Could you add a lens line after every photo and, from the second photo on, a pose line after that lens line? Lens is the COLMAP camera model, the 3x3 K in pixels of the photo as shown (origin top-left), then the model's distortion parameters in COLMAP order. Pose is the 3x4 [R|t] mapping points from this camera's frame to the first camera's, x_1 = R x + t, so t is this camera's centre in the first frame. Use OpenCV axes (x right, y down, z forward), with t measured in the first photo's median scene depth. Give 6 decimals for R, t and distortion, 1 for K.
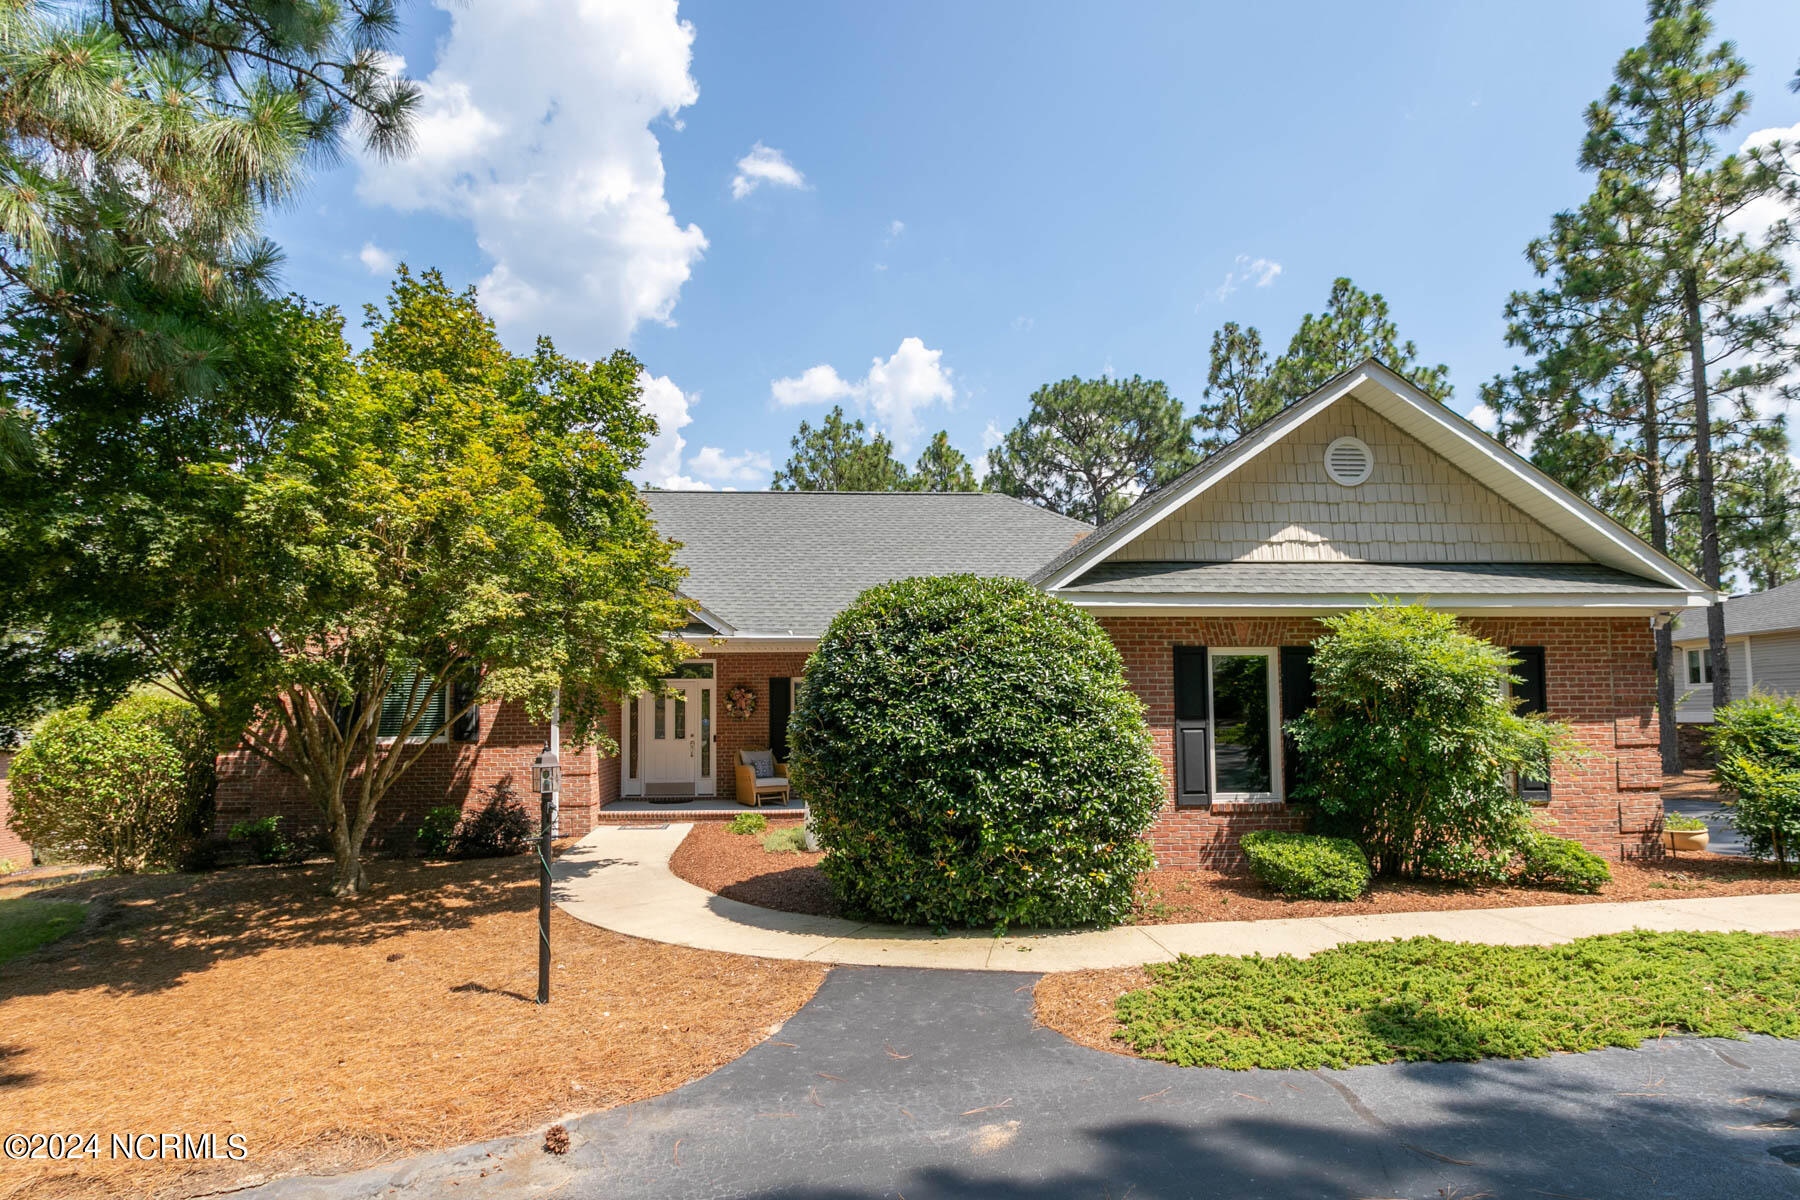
lens RADIAL K [[1257.1, 0, 900.0], [0, 1257.1, 600.0], [0, 0, 1]] dist [-0.001090, 0.000383]
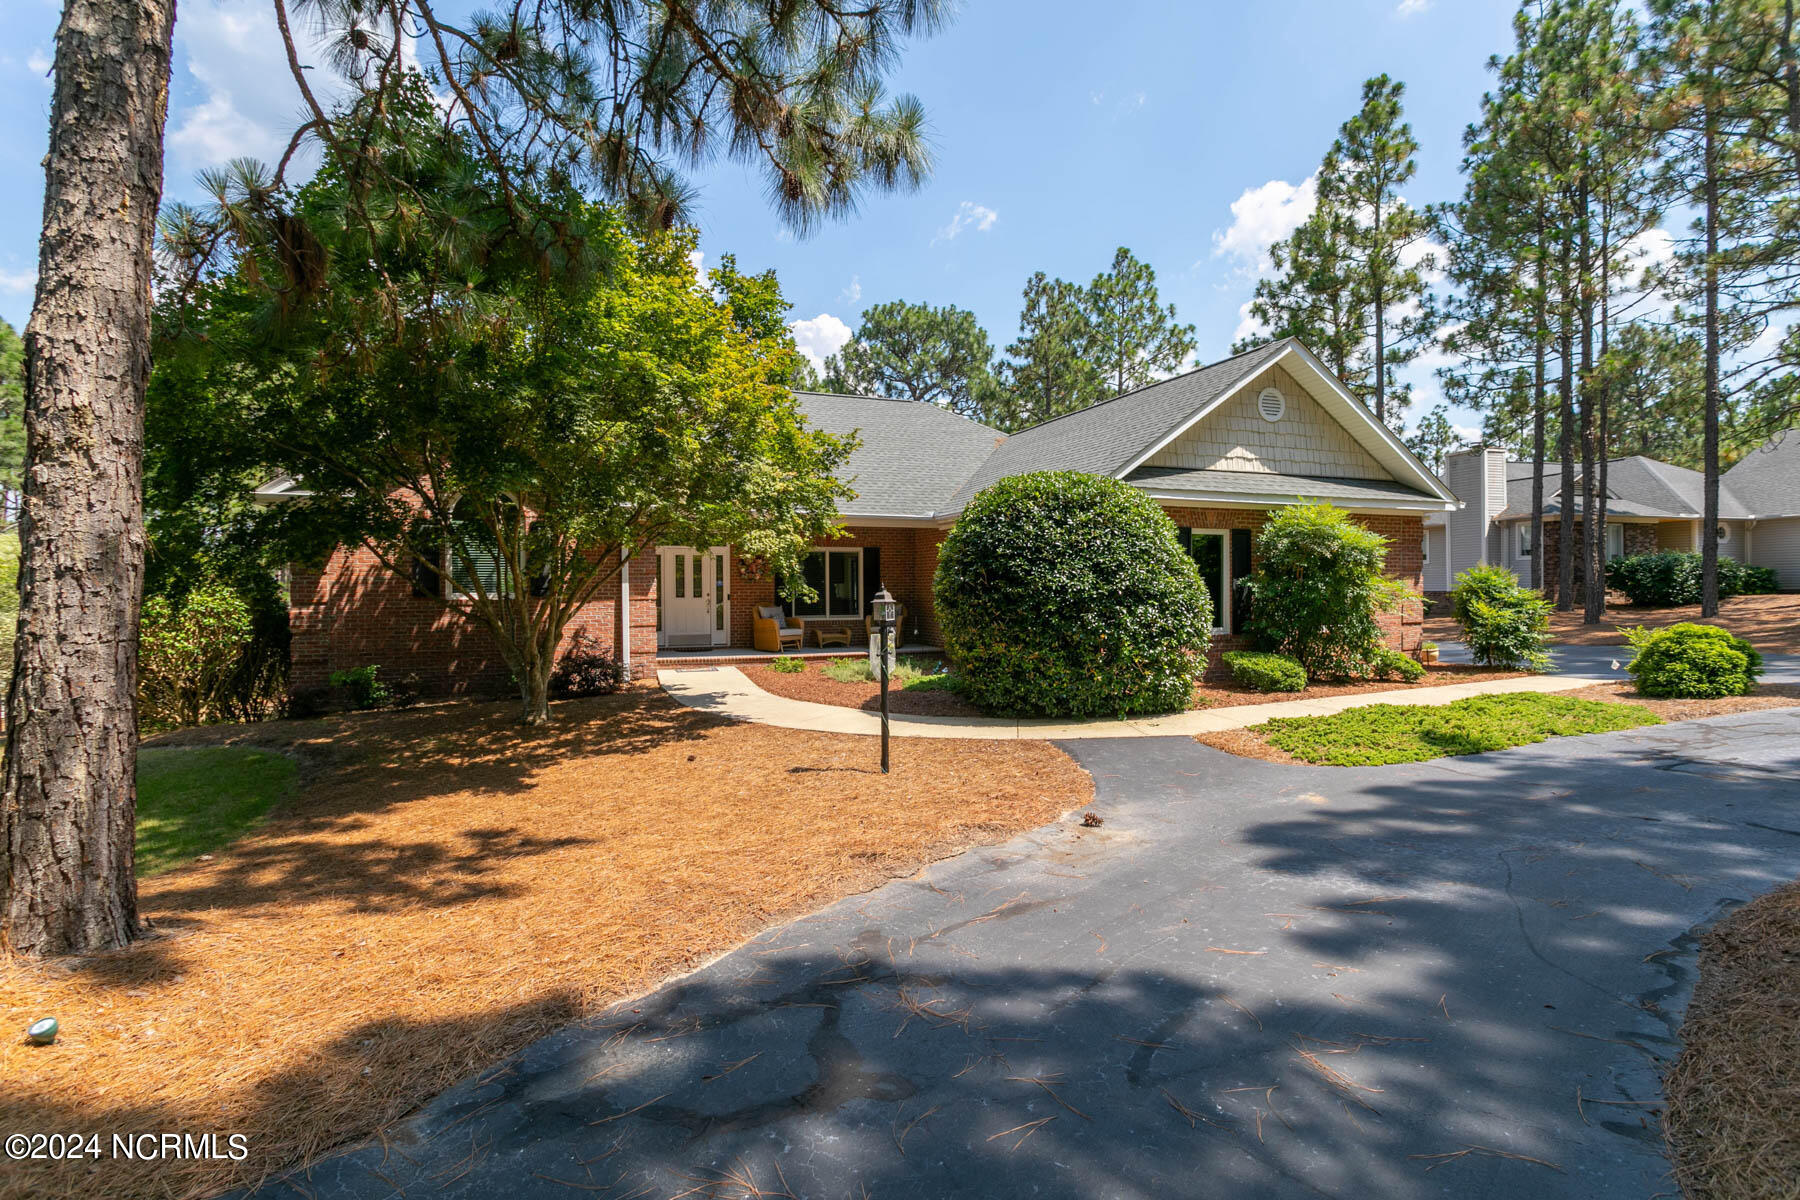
lens RADIAL K [[1257.1, 0, 900.0], [0, 1257.1, 600.0], [0, 0, 1]] dist [-0.001090, 0.000383]
pose [[0.913543, 0.002521, 0.406734, -0.507216], [-0.037704, 0.996200, 0.078512, 0.014779], [-0.404990, -0.087059, 0.910167, -0.148003]]
